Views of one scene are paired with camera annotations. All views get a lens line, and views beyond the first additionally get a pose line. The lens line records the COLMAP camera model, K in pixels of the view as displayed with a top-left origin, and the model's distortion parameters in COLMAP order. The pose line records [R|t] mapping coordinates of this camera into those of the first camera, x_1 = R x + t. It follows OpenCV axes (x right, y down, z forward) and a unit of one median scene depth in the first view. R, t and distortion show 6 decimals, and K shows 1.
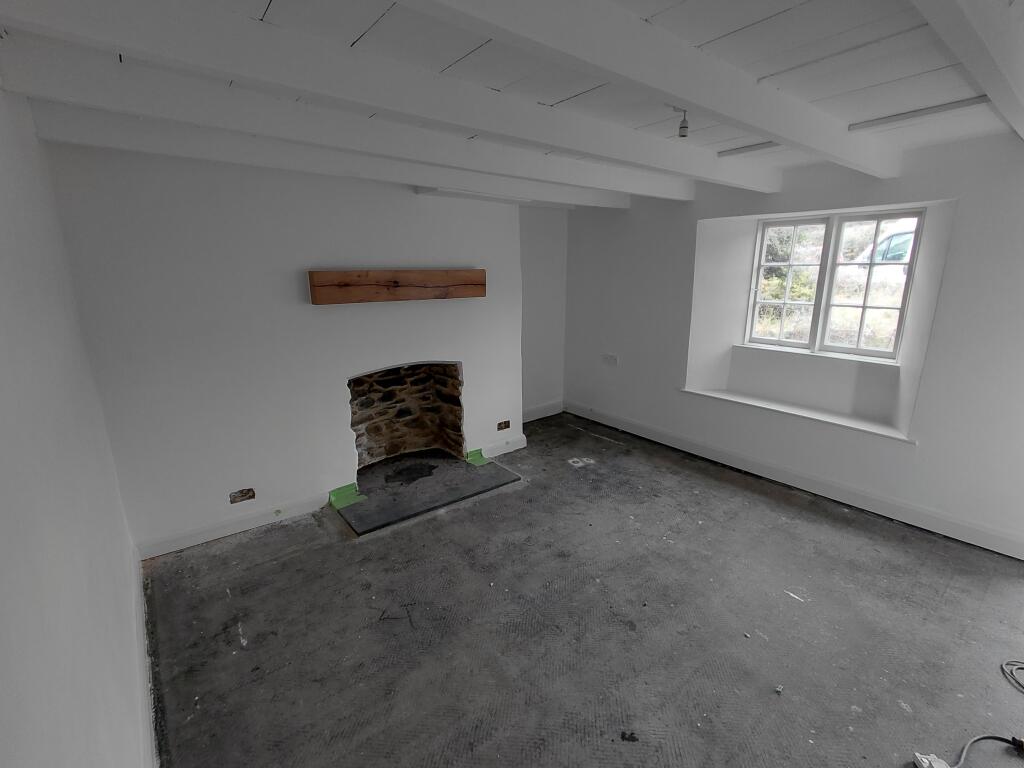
lens RADIAL K [[473.2, 0, 509.3], [0, 473.2, 372.1], [0, 0, 1]] dist [-0.001412, -0.000513]
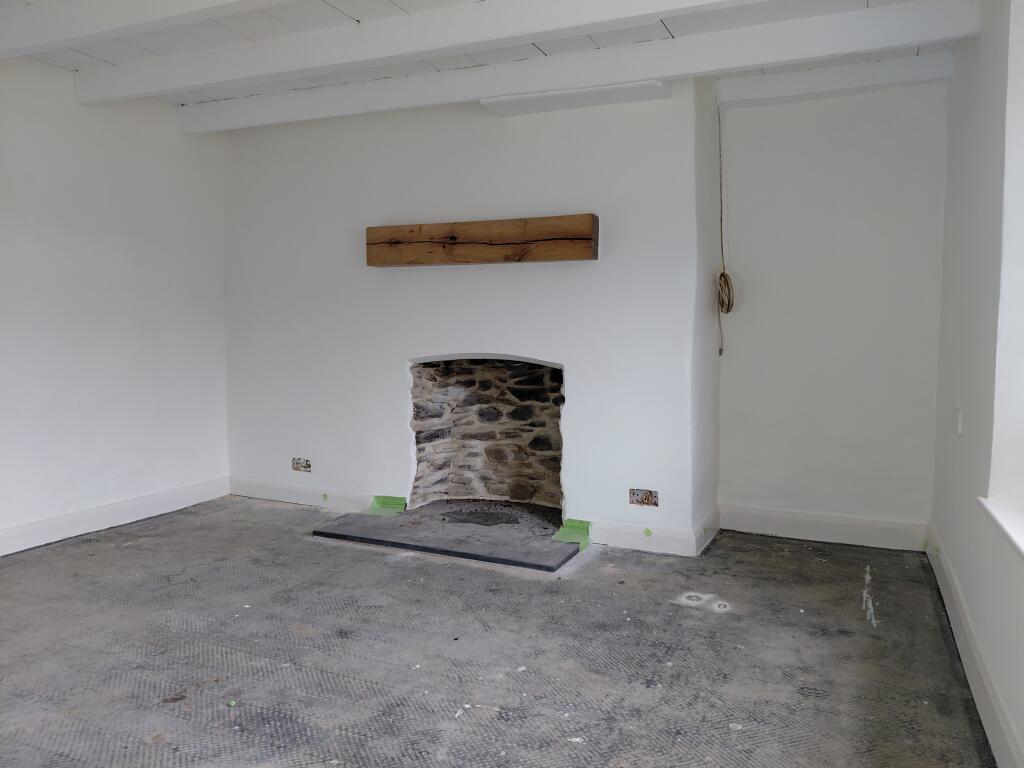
lens RADIAL K [[750.2, 0, 506.6], [0, 750.2, 369.5], [0, 0, 1]] dist [0.122342, -0.219310]
pose [[0.458885, 0.056991, -0.886666, 0.736833], [-0.202825, 0.978310, -0.042088, 0.040853], [0.865036, 0.199152, 0.460491, 0.469899]]
